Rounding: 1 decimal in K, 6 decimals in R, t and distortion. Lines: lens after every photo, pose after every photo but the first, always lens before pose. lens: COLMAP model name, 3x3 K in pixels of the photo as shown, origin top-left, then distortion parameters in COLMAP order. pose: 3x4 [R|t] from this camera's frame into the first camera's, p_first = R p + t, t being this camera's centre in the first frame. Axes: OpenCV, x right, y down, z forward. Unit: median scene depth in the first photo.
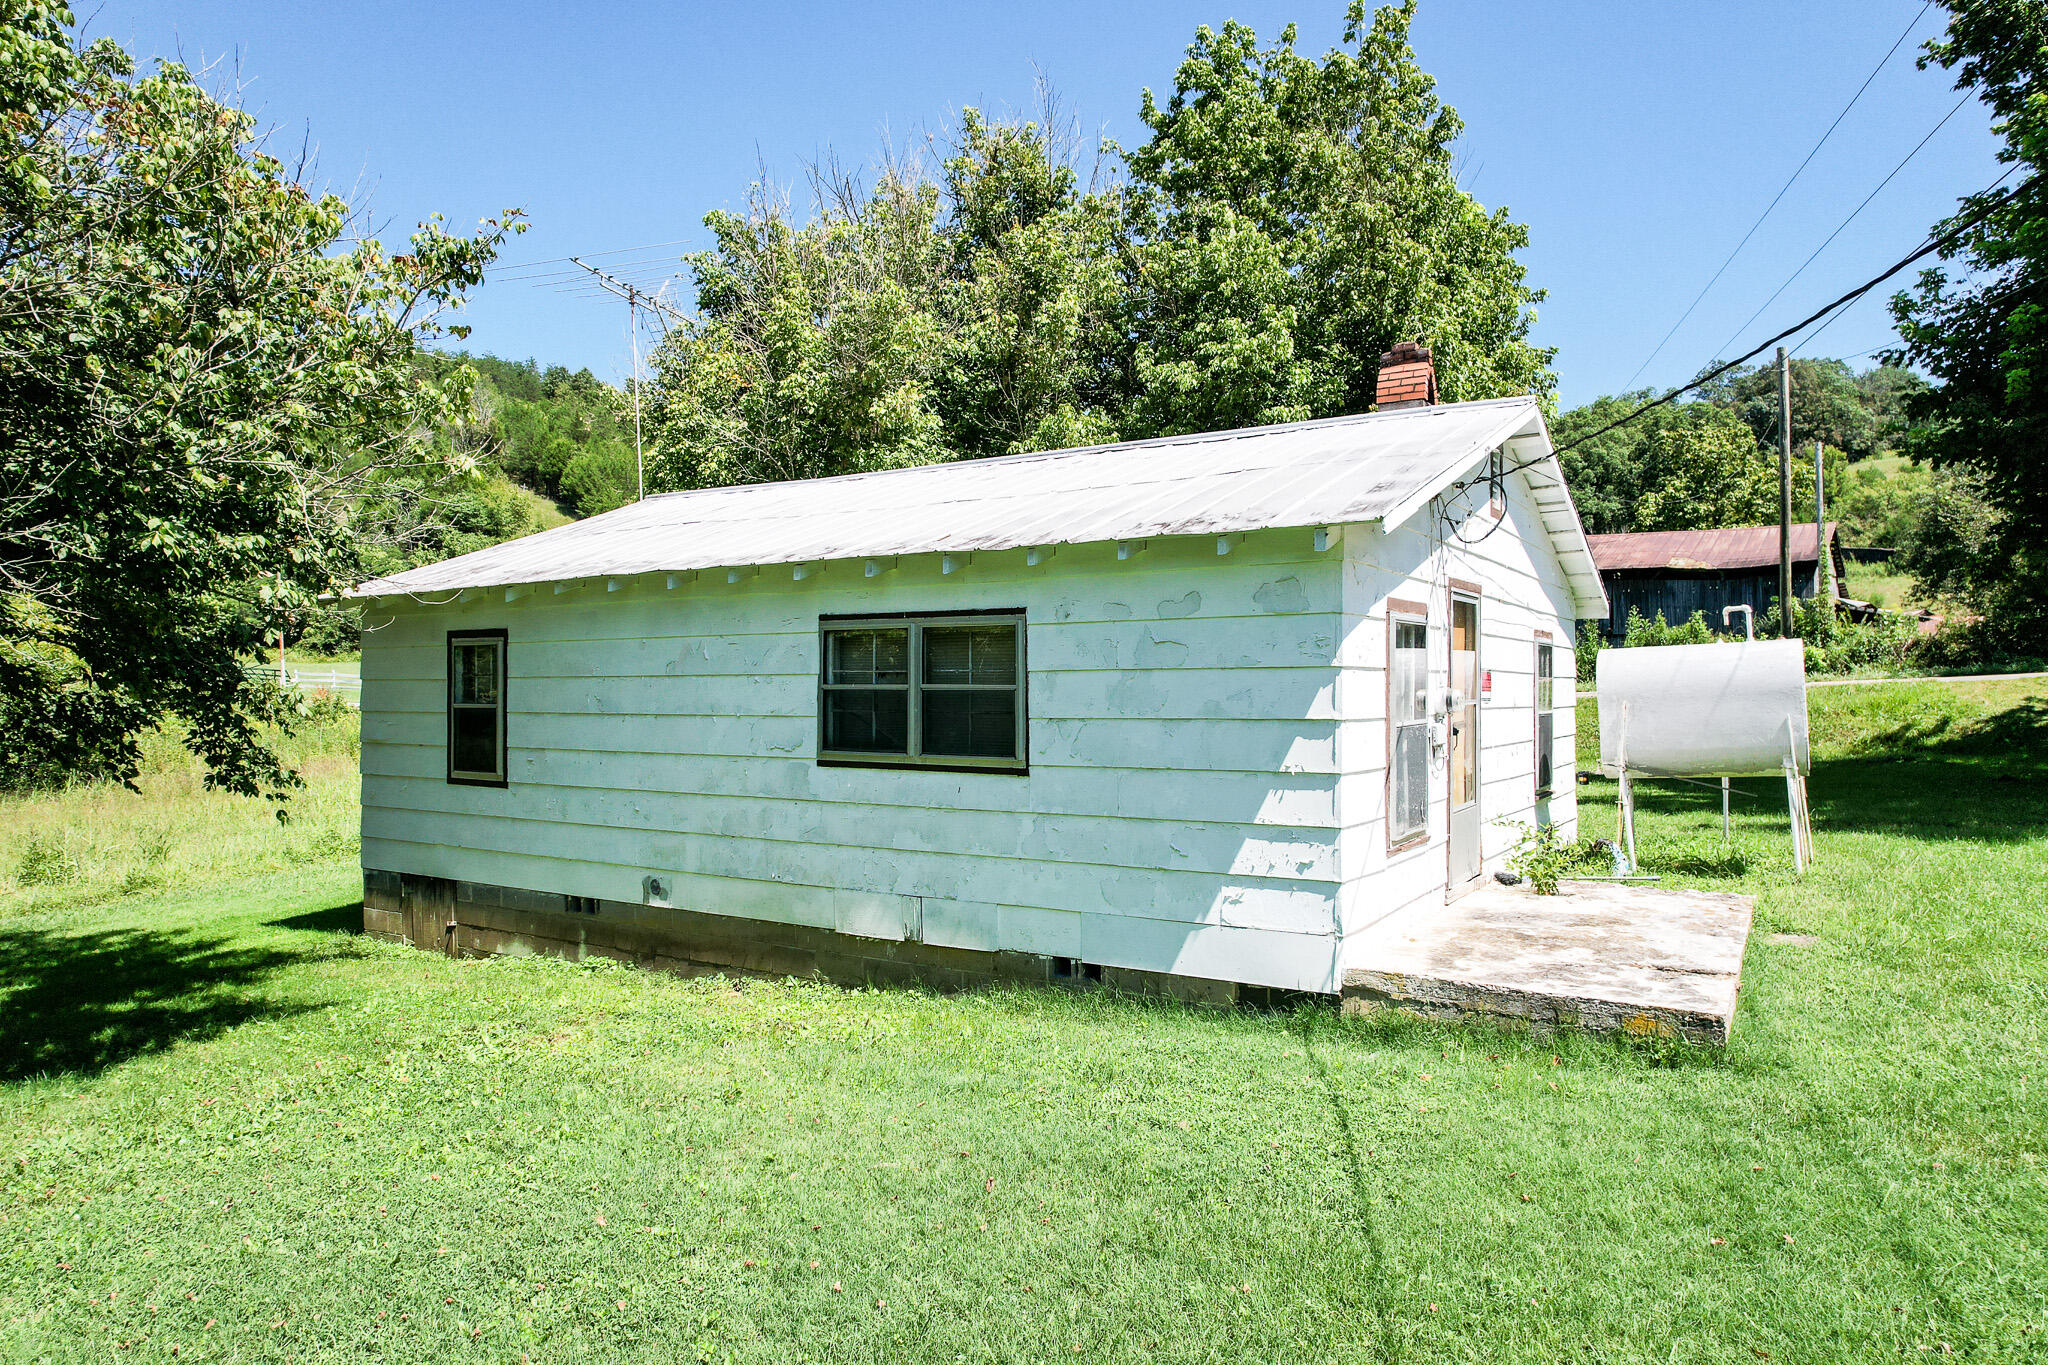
lens RADIAL K [[1297.6, 0, 1016.2], [0, 1297.6, 683.0], [0, 0, 1]] dist [-0.073903, 0.060484]
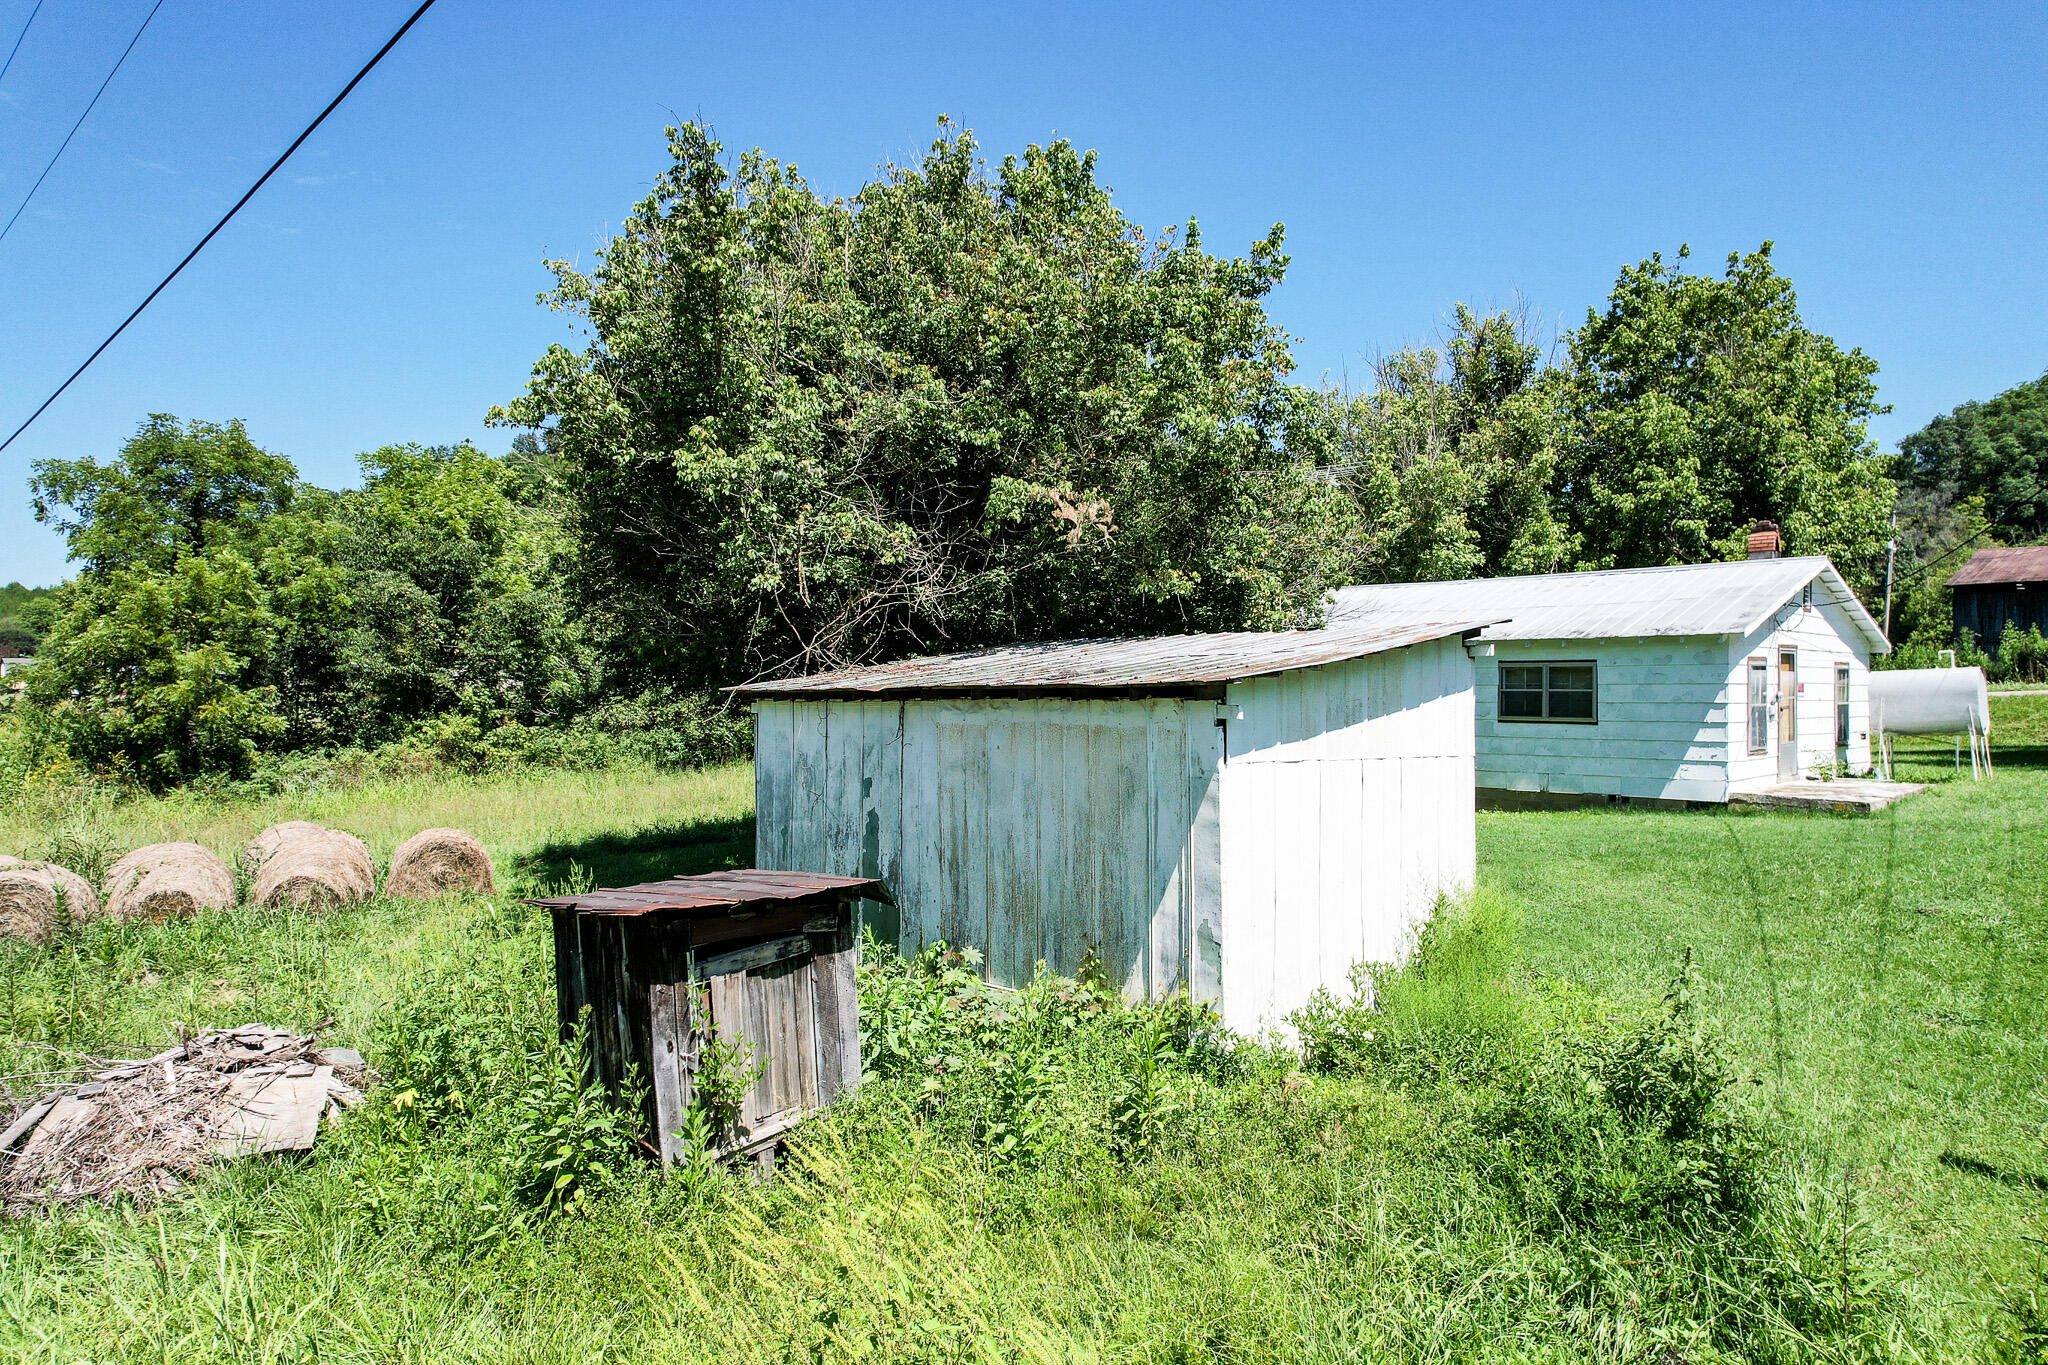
lens RADIAL K [[1297.6, 0, 1024.5], [0, 1297.6, 679.6], [0, 0, 1]] dist [-0.073903, 0.060484]
pose [[0.966465, 0.000602, -0.256799, -0.417715], [-0.001299, 0.999996, -0.002547, -0.010193], [0.256796, 0.002795, 0.966462, -1.682451]]
